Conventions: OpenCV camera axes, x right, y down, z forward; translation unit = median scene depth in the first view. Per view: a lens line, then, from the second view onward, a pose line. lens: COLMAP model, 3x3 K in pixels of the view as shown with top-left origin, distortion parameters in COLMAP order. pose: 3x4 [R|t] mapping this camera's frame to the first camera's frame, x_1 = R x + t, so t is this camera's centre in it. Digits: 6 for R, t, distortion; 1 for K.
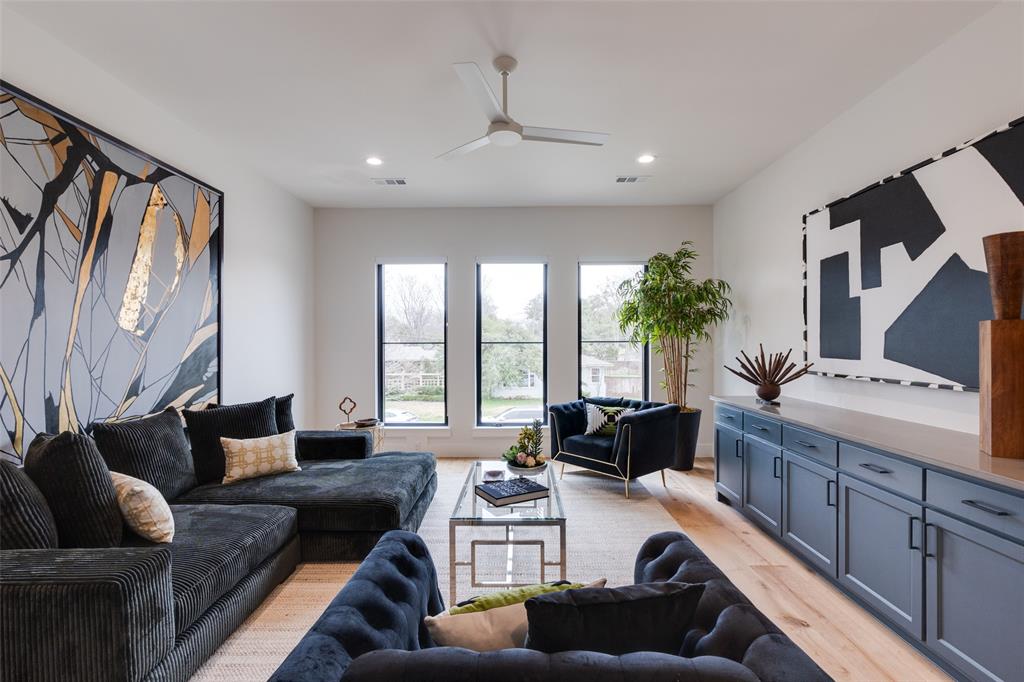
lens RADIAL K [[471.1, 0, 512.0], [0, 471.1, 341.0], [0, 0, 1]] dist [0.001859, 0.000328]
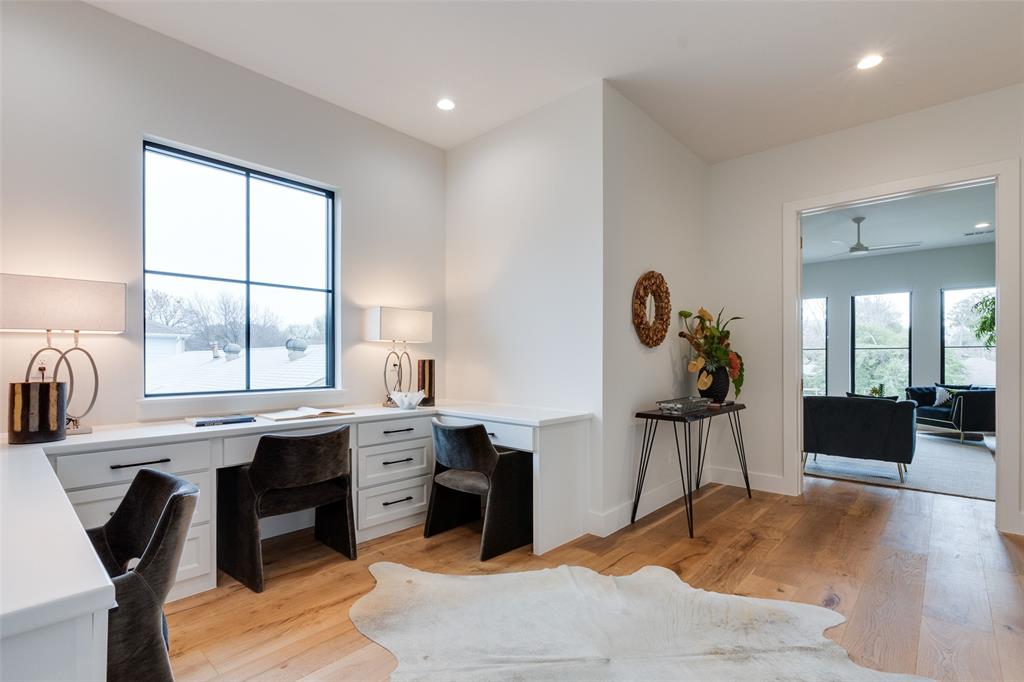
lens RADIAL K [[472.6, 0, 510.7], [0, 472.6, 361.1], [0, 0, 1]] dist [-0.002383, -0.000279]
pose [[0.744977, 0.002613, -0.667085, 0.218710], [0.004526, 0.999950, 0.008972, 0.043751], [0.667074, -0.009703, 0.744928, -1.540815]]
